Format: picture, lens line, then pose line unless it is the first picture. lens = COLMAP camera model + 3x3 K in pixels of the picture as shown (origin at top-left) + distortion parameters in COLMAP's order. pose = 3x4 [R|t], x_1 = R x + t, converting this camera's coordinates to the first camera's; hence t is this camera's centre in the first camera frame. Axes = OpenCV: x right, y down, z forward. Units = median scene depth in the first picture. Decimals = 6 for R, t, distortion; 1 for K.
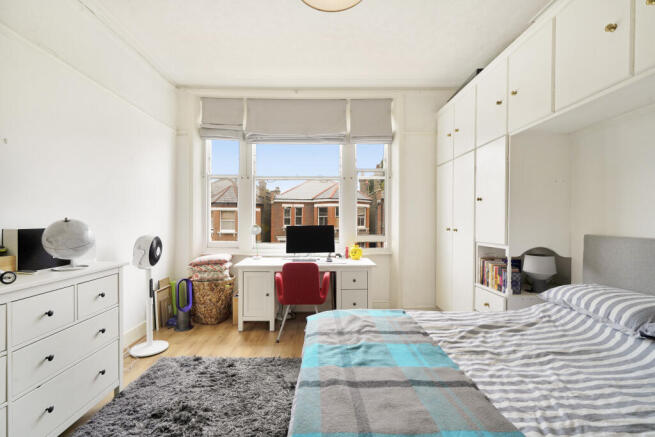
lens RADIAL K [[289.8, 0, 324.4], [0, 289.8, 223.4], [0, 0, 1]] dist [-0.000458, 0.000172]
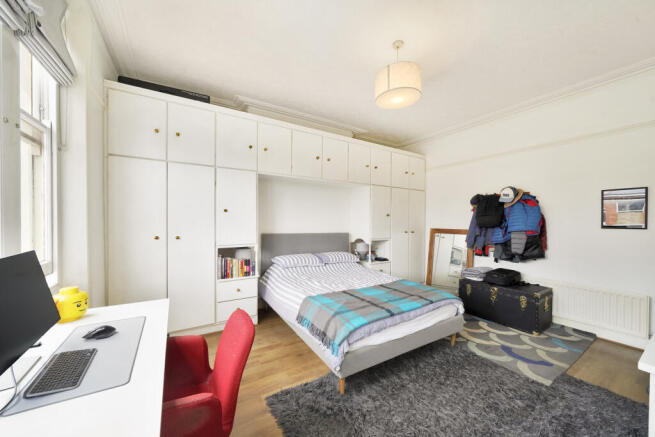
lens RADIAL K [[241.1, 0, 324.7], [0, 241.1, 223.1], [0, 0, 1]] dist [-0.010227, -0.000007]
pose [[-0.505980, -0.012878, 0.862449, -0.590599], [-0.004787, 0.999915, 0.012122, -0.044857], [-0.862532, 0.002005, -0.505999, 1.199633]]
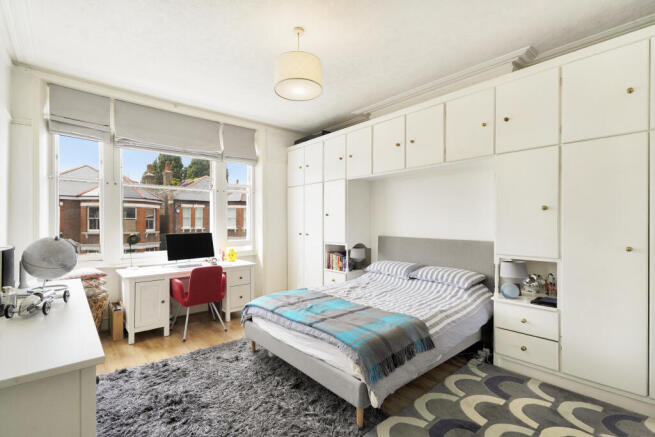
lens RADIAL K [[296.9, 0, 315.8], [0, 296.9, 224.4], [0, 0, 1]] dist [-0.000137, -0.000083]
pose [[0.771344, -0.006578, 0.636384, -0.560619], [0.007350, 0.999972, 0.001428, -0.035566], [-0.636376, 0.003576, 0.771371, -0.214425]]
